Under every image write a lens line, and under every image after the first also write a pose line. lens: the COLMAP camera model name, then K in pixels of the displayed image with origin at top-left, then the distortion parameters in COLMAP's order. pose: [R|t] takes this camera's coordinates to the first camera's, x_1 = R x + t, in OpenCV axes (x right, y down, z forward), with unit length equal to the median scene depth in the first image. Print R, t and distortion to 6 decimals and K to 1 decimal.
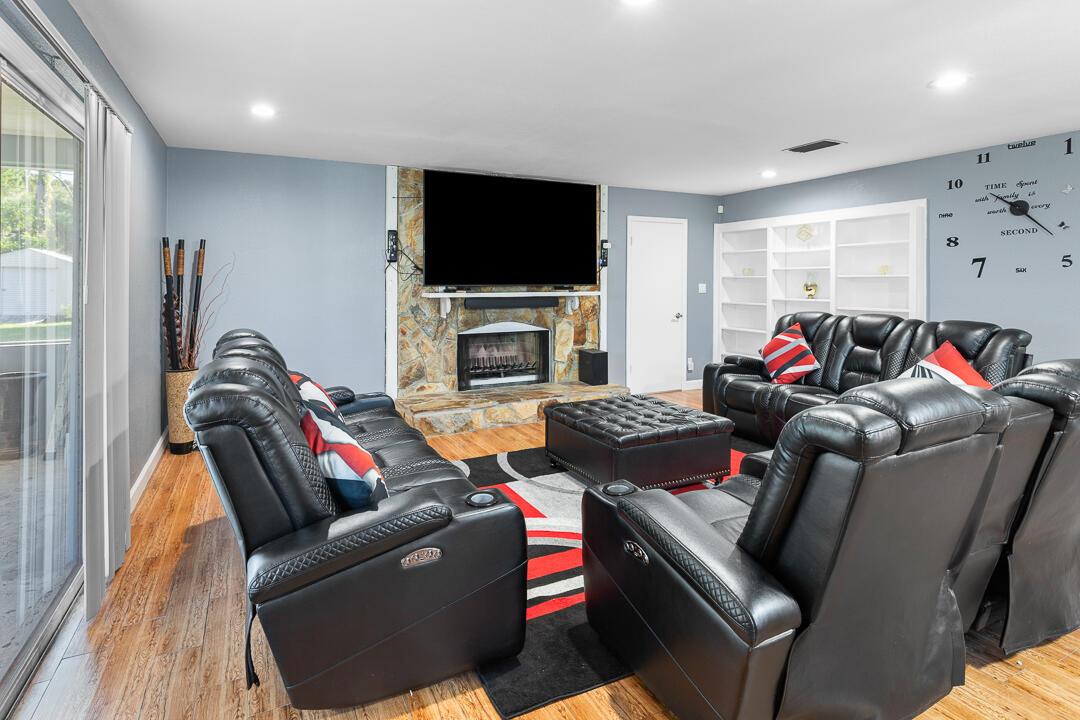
lens RADIAL K [[568.8, 0, 537.7], [0, 568.8, 286.7], [0, 0, 1]] dist [-0.002188, -0.000286]
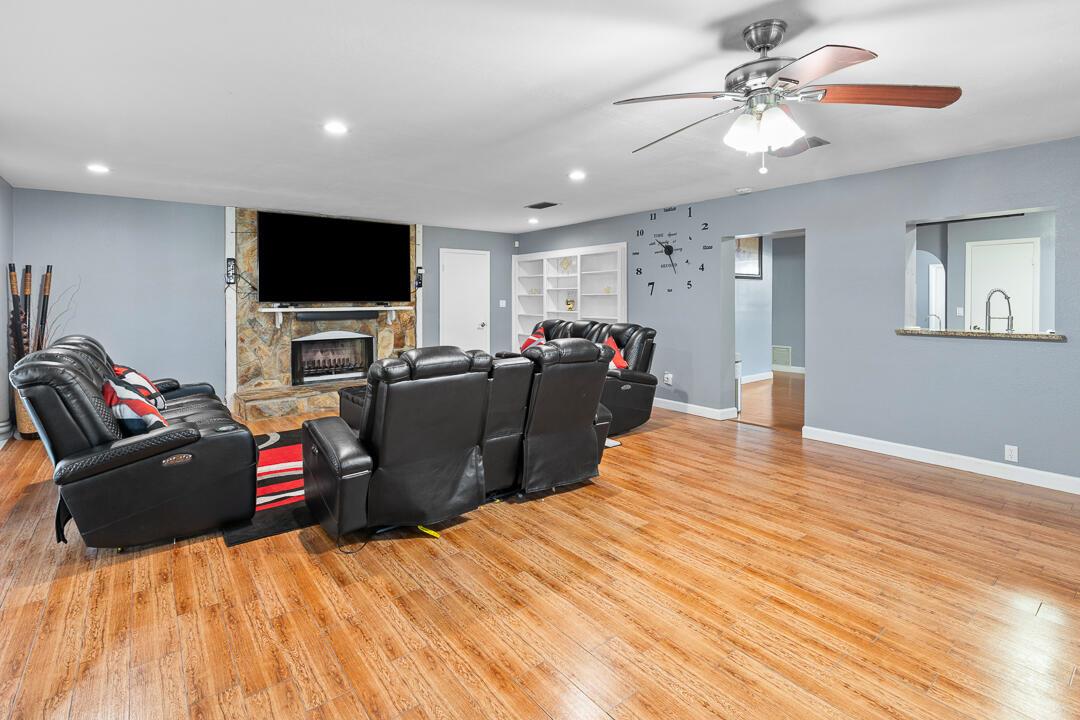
lens RADIAL K [[512.3, 0, 543.0], [0, 512.3, 304.3], [0, 0, 1]] dist [0.000907, -0.000176]
pose [[0.978760, -0.006039, 0.204920, 0.181092], [0.005856, 0.999982, 0.001499, 0.004036], [-0.204925, -0.000267, 0.978778, -0.238752]]
